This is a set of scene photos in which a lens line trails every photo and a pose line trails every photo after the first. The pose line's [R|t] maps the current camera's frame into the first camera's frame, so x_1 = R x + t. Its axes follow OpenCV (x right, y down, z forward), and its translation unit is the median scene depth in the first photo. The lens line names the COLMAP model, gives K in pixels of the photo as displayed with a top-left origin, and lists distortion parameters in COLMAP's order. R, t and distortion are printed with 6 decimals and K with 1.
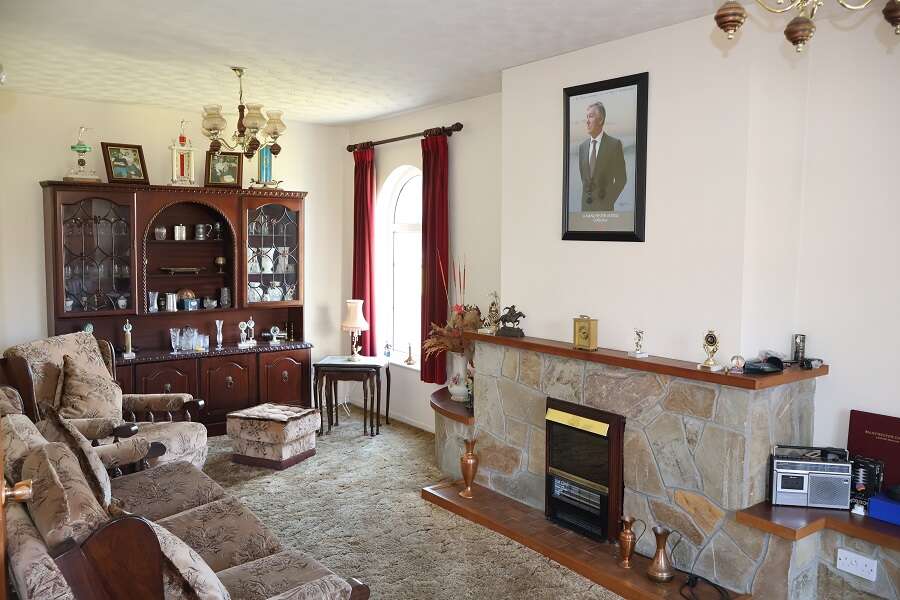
lens RADIAL K [[752.5, 0, 450.2], [0, 752.5, 299.3], [0, 0, 1]] dist [-0.003044, -0.001356]
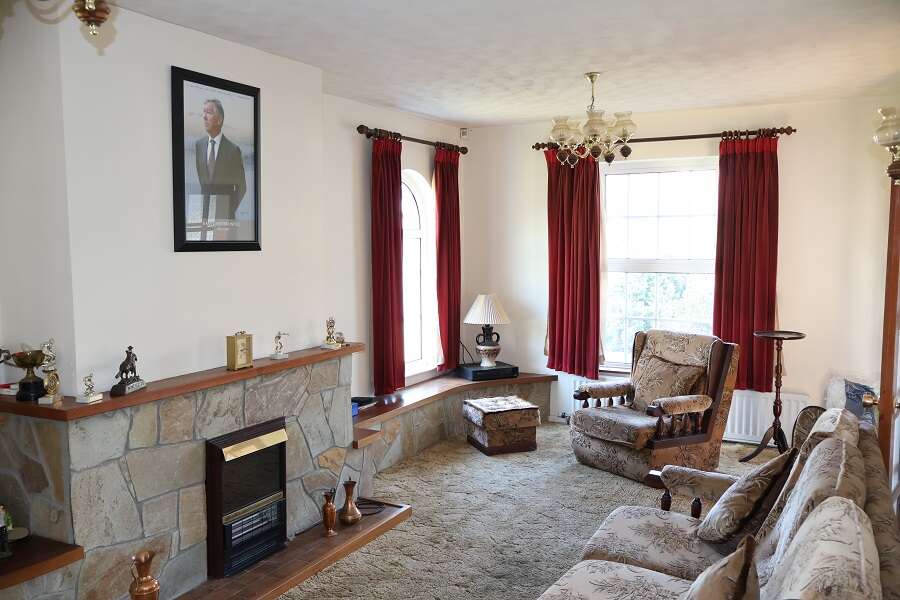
lens RADIAL K [[752.5, 0, 450.3], [0, 752.5, 298.7], [0, 0, 1]] dist [-0.003044, -0.001356]
pose [[-0.411678, -0.082327, 0.907603, -0.763040], [0.078932, 0.988948, 0.125509, -0.114409], [-0.907905, 0.123308, -0.400630, 1.130054]]
